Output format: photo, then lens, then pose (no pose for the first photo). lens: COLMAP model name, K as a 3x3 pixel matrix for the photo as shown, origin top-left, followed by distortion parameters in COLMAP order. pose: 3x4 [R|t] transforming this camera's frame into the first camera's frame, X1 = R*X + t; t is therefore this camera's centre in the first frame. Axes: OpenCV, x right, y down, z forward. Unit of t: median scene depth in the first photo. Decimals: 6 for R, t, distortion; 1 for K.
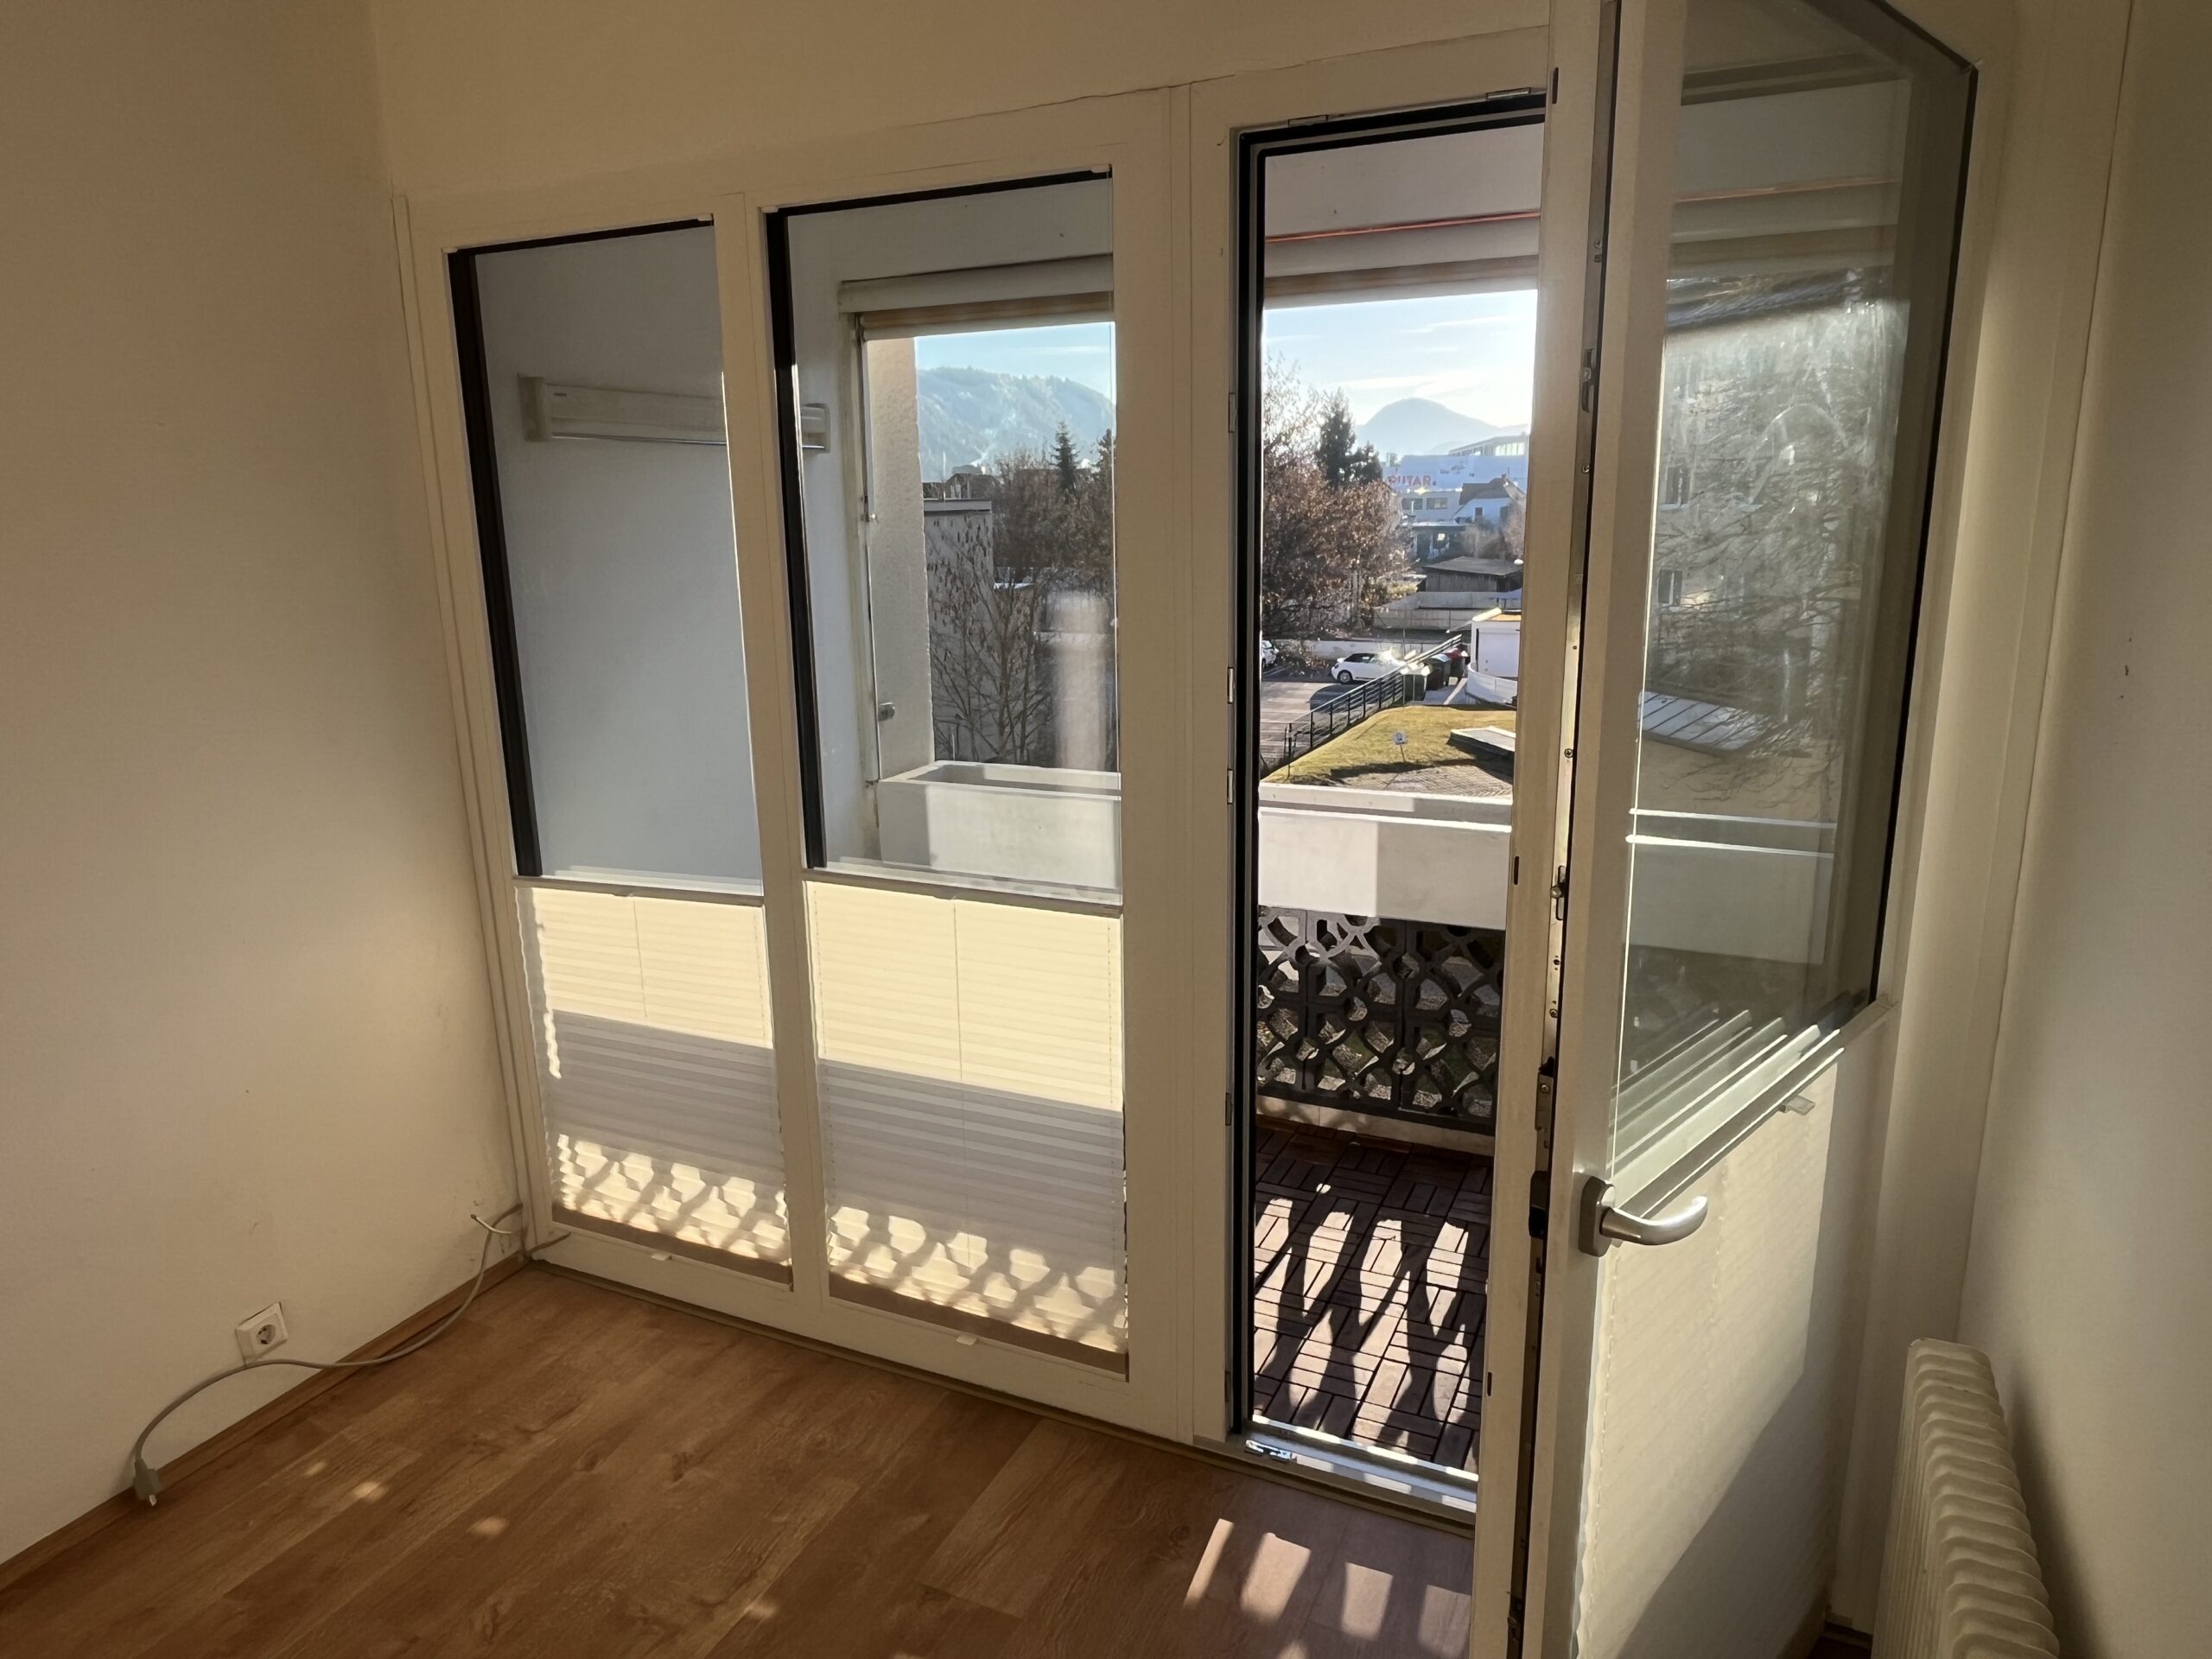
lens RADIAL K [[1367.0, 0, 1107.9], [0, 1367.0, 840.0], [0, 0, 1]] dist [-0.008469, -0.000466]
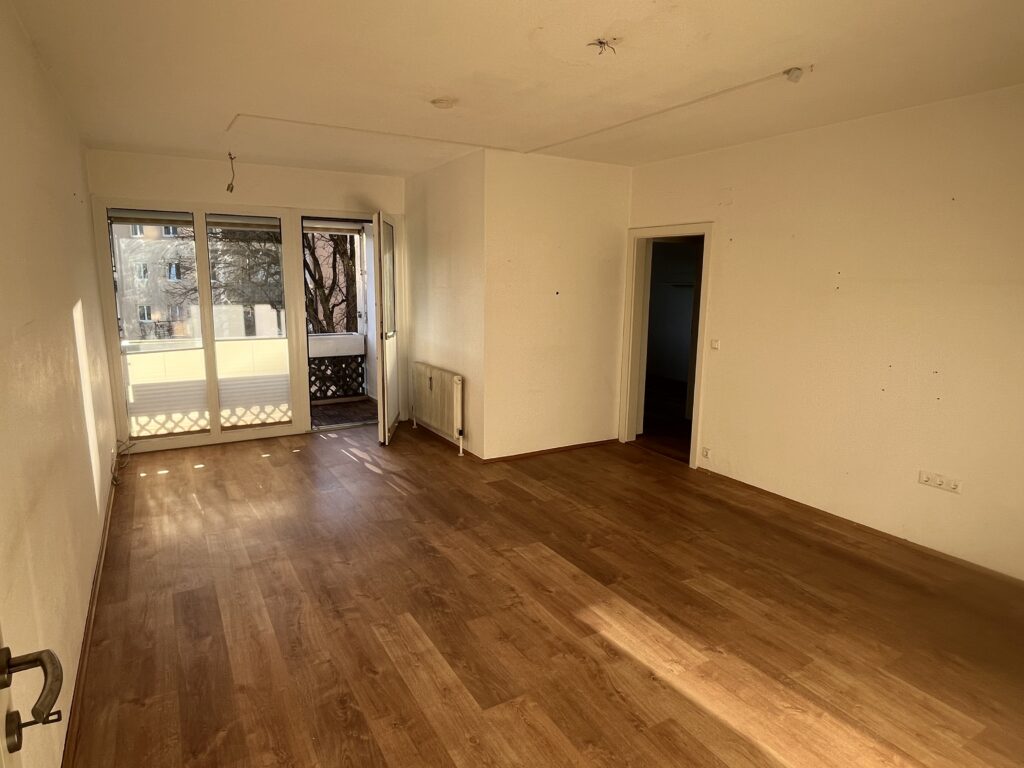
lens RADIAL K [[589.4, 0, 513.2], [0, 589.4, 382.0], [0, 0, 1]] dist [-0.001701, -0.000243]
pose [[0.569395, -0.135553, 0.810811, -1.251194], [0.173827, 0.983862, 0.042413, 0.253563], [-0.803476, 0.116791, 0.583769, -1.024134]]
